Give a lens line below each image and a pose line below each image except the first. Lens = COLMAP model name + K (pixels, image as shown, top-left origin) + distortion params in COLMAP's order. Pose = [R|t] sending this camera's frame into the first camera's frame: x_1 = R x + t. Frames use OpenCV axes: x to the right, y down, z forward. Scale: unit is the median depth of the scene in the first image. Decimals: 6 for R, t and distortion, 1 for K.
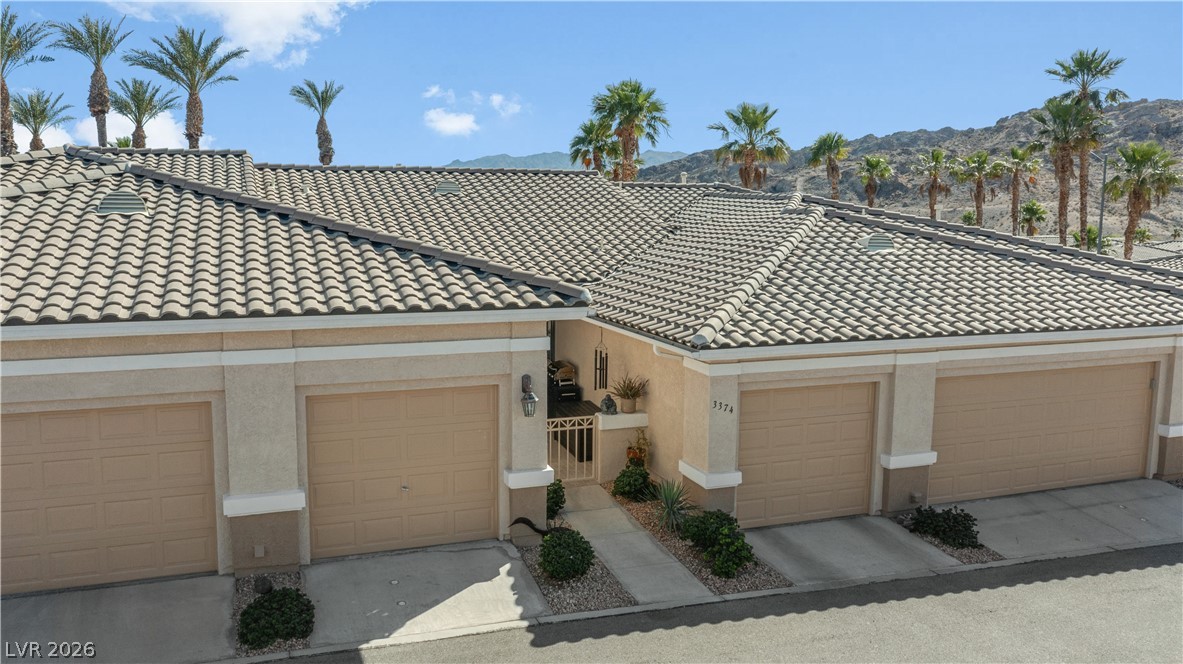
lens RADIAL K [[966.9, 0, 594.2], [0, 966.9, 310.3], [0, 0, 1]] dist [-0.015079, 0.002996]
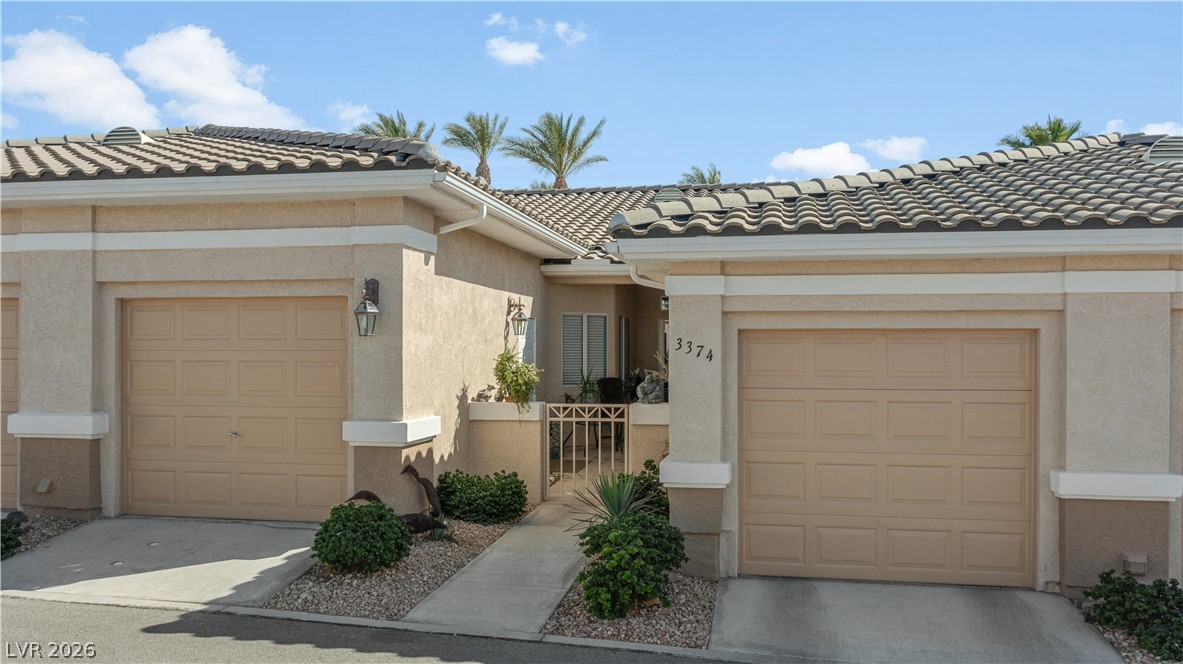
lens RADIAL K [[966.9, 0, 591.5], [0, 966.9, 337.8], [0, 0, 1]] dist [-0.015079, 0.002996]
pose [[0.853500, -0.013699, -0.520913, 0.367446], [-0.055068, 0.991685, -0.116308, 0.156228], [0.518175, 0.127954, 0.845649, 0.432357]]
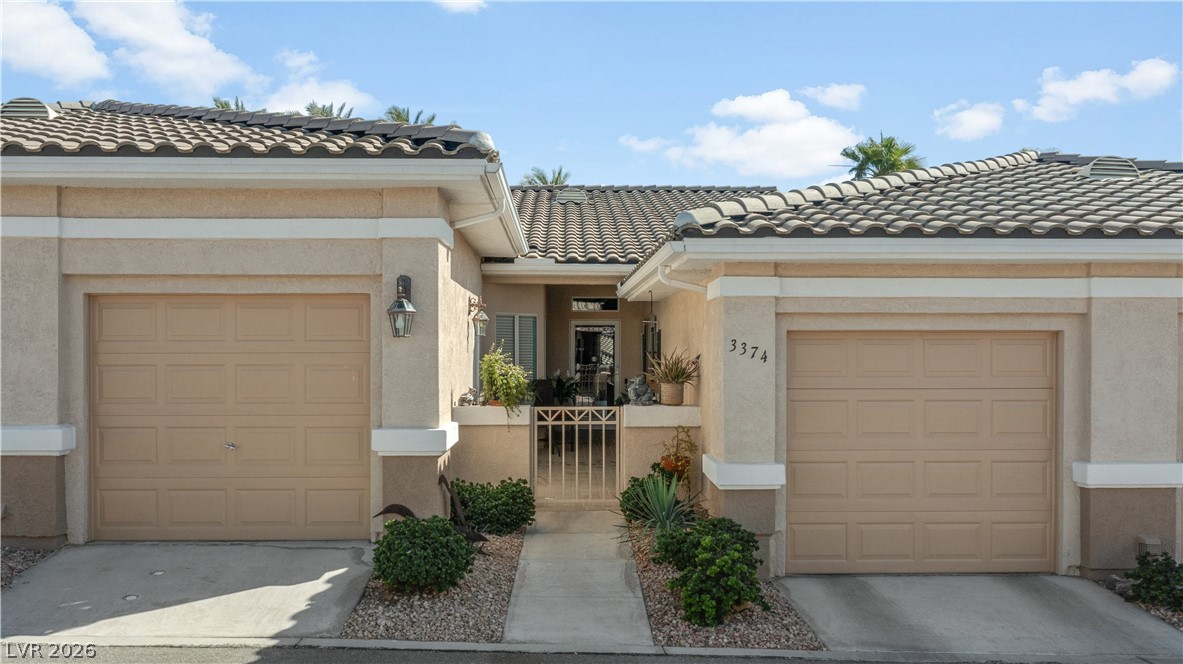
lens RADIAL K [[966.9, 0, 590.3], [0, 966.9, 340.5], [0, 0, 1]] dist [-0.015079, 0.002996]
pose [[0.943785, -0.012585, -0.330322, 0.223863], [-0.029739, 0.991990, -0.122763, 0.159938], [0.329221, 0.125685, 0.935851, 0.383803]]
